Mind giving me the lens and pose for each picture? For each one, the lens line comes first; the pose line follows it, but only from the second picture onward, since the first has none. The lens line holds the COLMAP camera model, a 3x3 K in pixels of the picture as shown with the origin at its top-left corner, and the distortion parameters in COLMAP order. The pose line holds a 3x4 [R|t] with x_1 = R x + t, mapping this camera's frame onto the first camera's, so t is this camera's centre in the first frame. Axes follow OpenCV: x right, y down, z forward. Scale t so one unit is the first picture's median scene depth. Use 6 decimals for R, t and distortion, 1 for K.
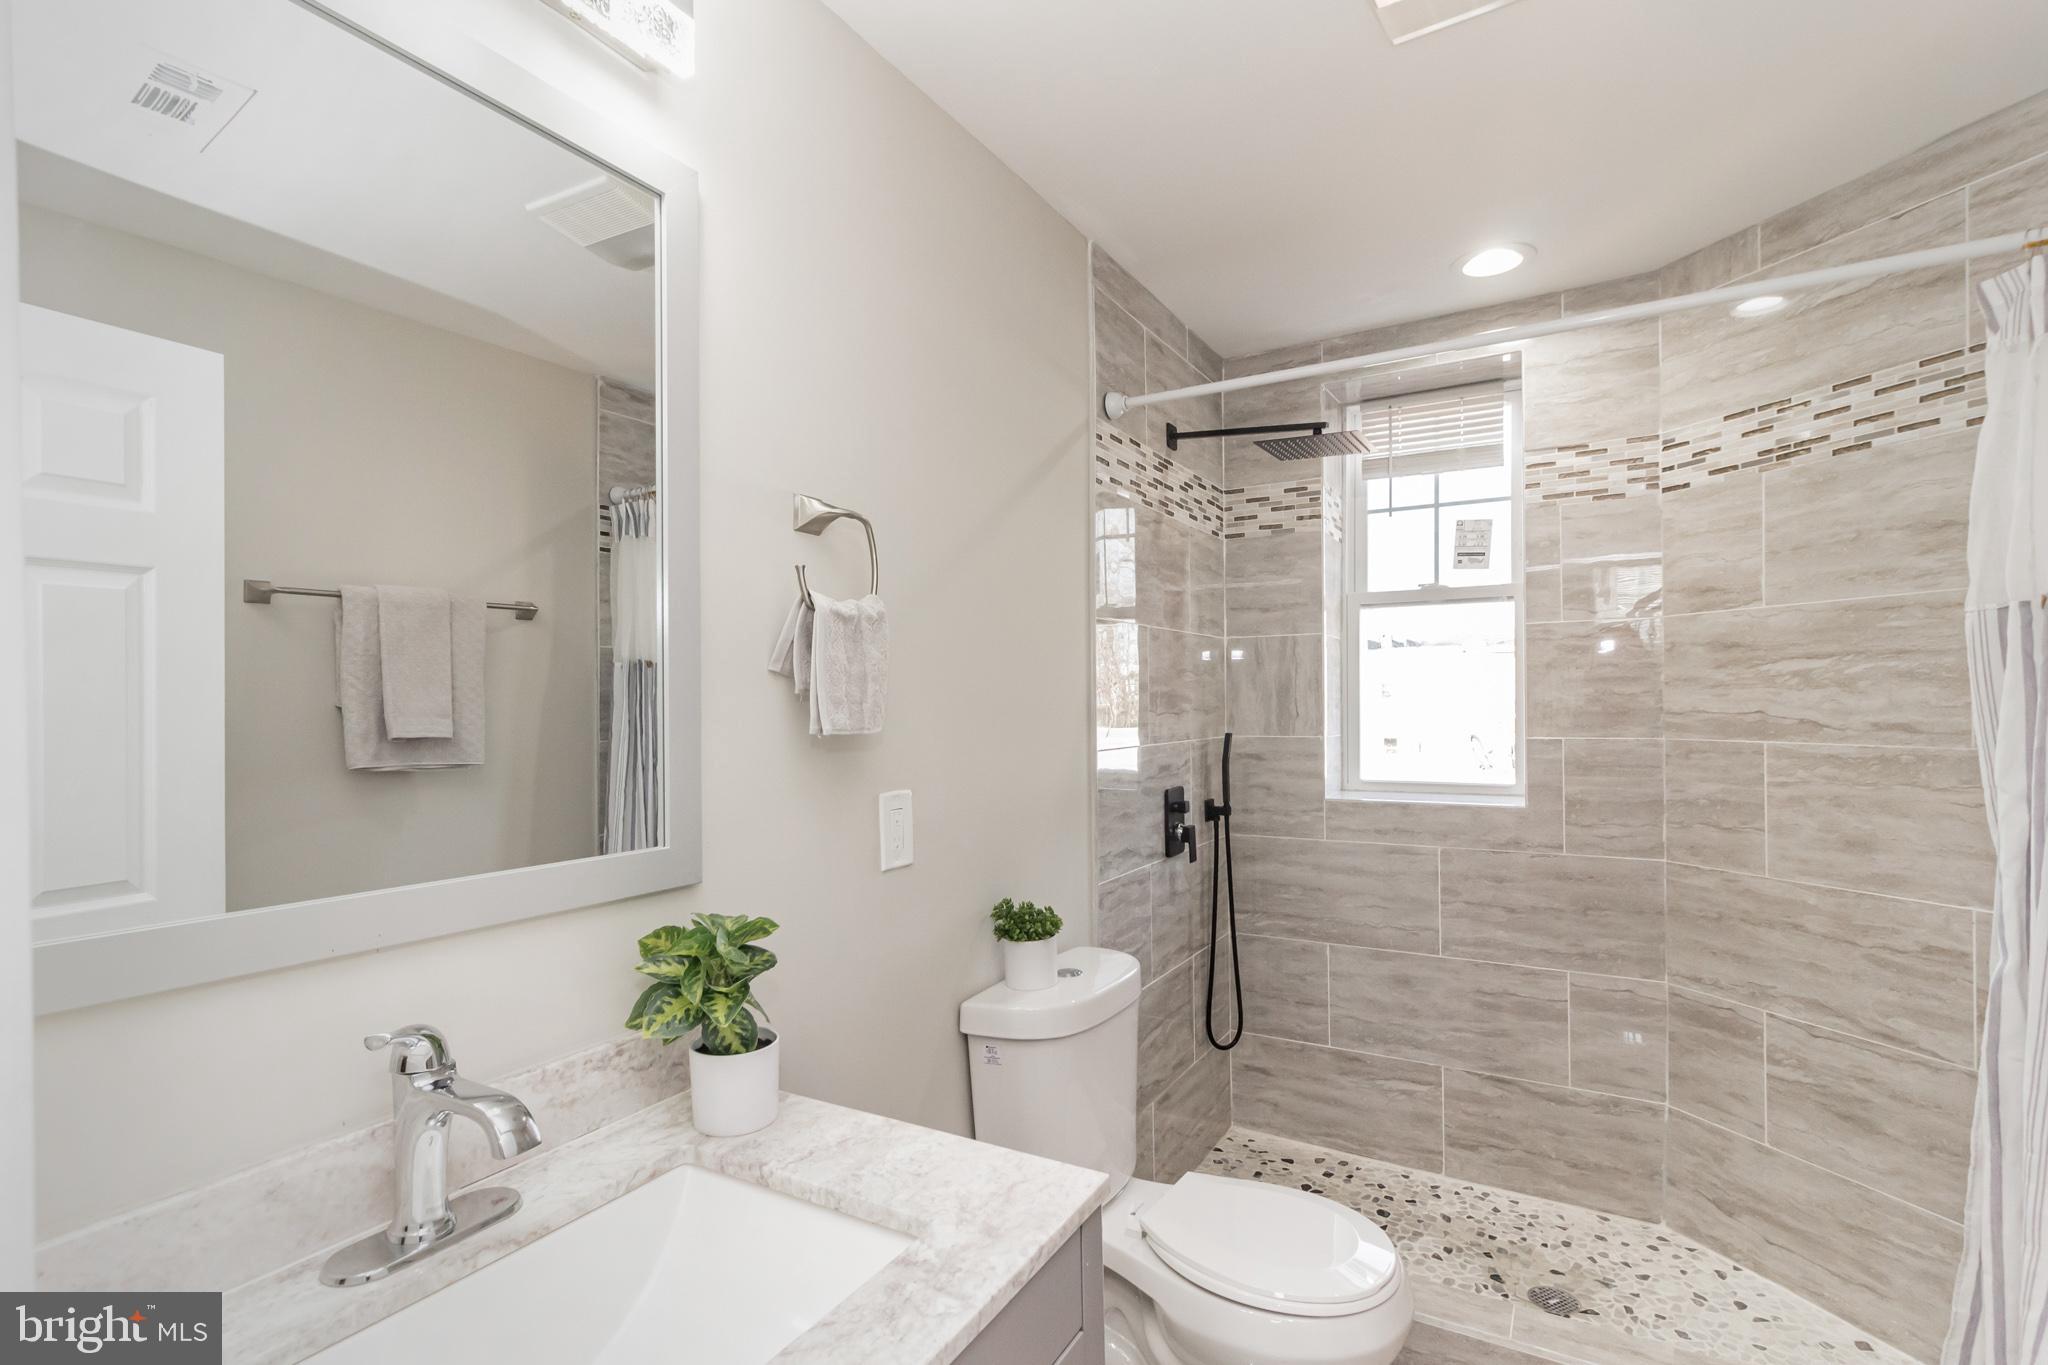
lens RADIAL K [[953.5, 0, 1026.5], [0, 953.5, 692.6], [0, 0, 1]] dist [0.003945, 0.000495]
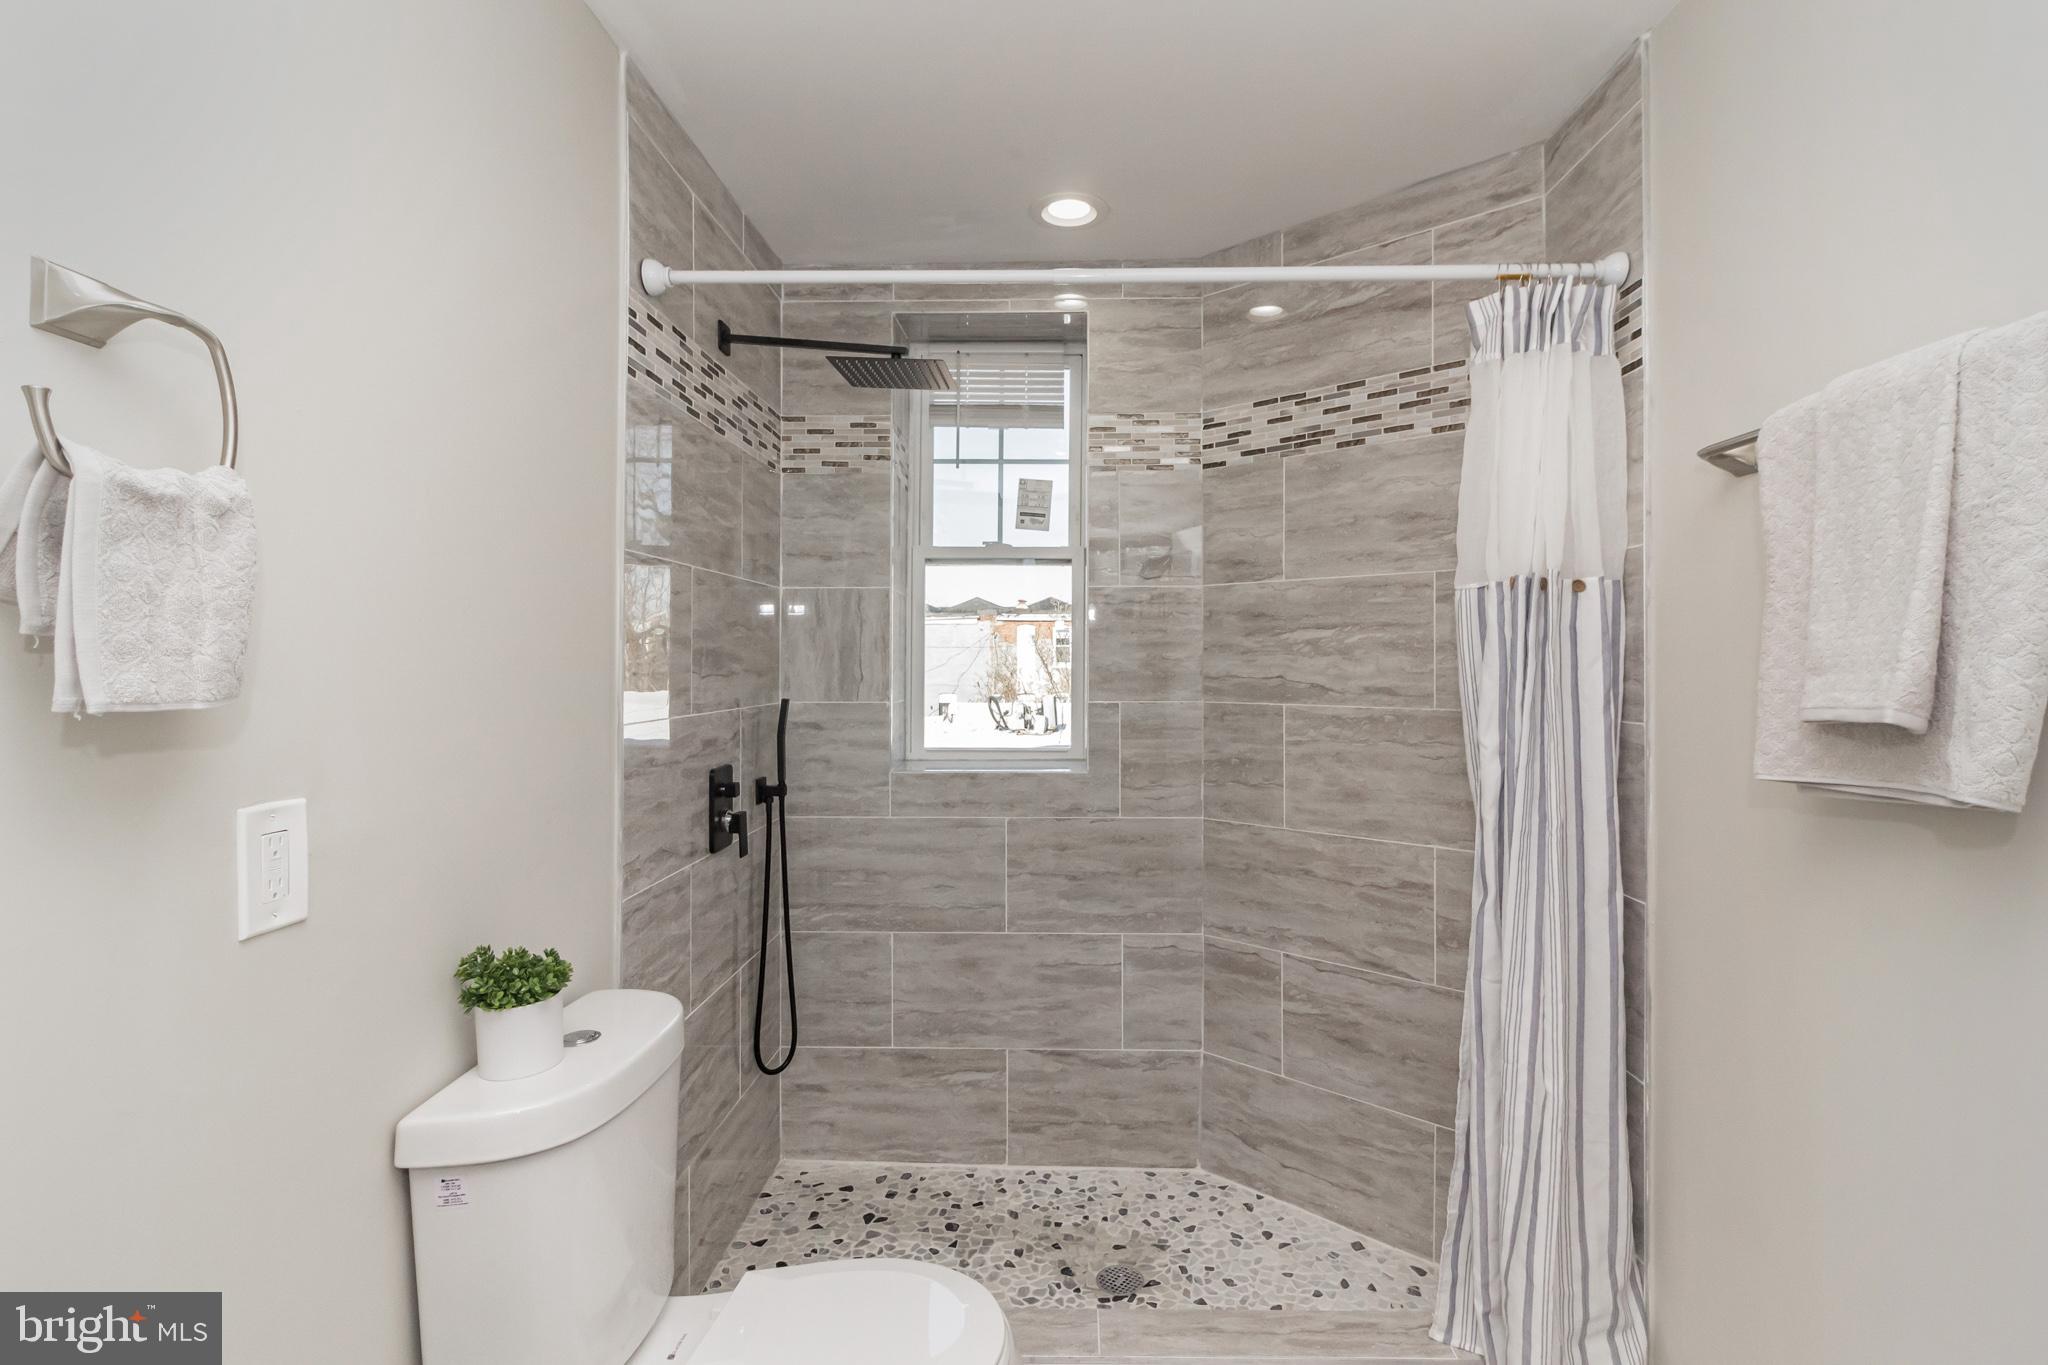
lens RADIAL K [[953.5, 0, 1020.8], [0, 953.5, 654.0], [0, 0, 1]] dist [0.003945, 0.000495]
pose [[0.882469, 0.015424, 0.470118, -0.004278], [-0.014992, 0.999877, -0.004663, 0.003606], [-0.470131, -0.002933, 0.882592, 0.172421]]
